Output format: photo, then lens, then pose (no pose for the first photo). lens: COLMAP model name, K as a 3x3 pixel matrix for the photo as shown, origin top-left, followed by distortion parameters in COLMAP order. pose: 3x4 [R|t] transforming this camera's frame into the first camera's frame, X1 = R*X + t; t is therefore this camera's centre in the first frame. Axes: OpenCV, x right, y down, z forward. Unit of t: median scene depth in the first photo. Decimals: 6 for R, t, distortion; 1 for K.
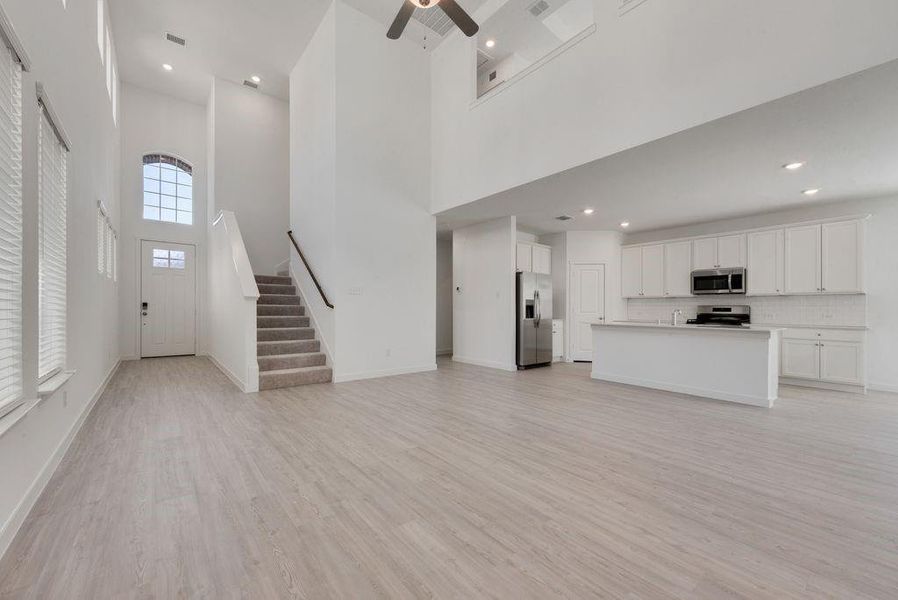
lens RADIAL K [[357.6, 0, 447.9], [0, 357.6, 312.8], [0, 0, 1]] dist [0.000607, -0.000531]
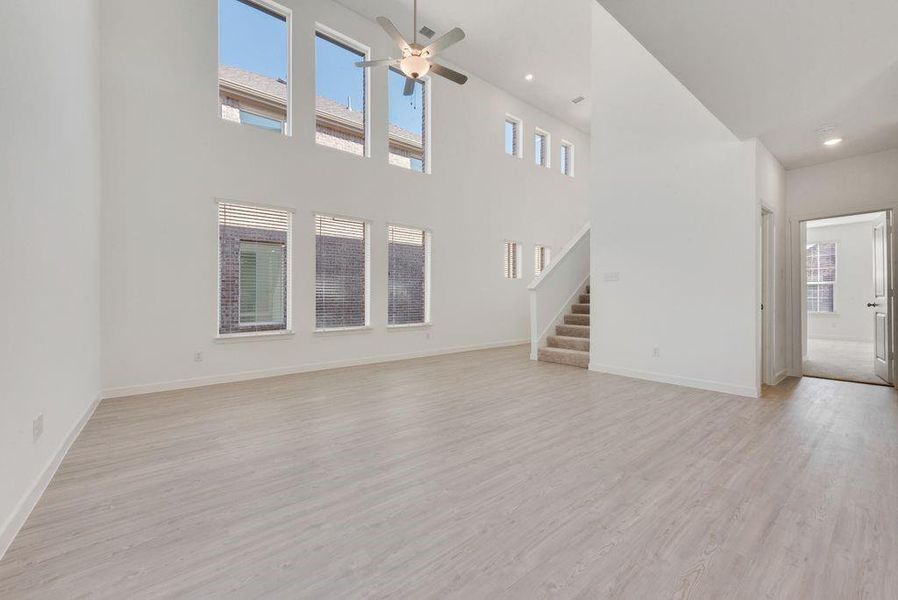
lens RADIAL K [[357.8, 0, 445.7], [0, 357.8, 297.0], [0, 0, 1]] dist [0.002785, 0.000393]
pose [[-0.010703, -0.005797, -0.999926, 1.120232], [-0.011899, 0.999913, -0.005669, -0.002484], [0.999872, 0.011837, -0.010771, 0.959972]]
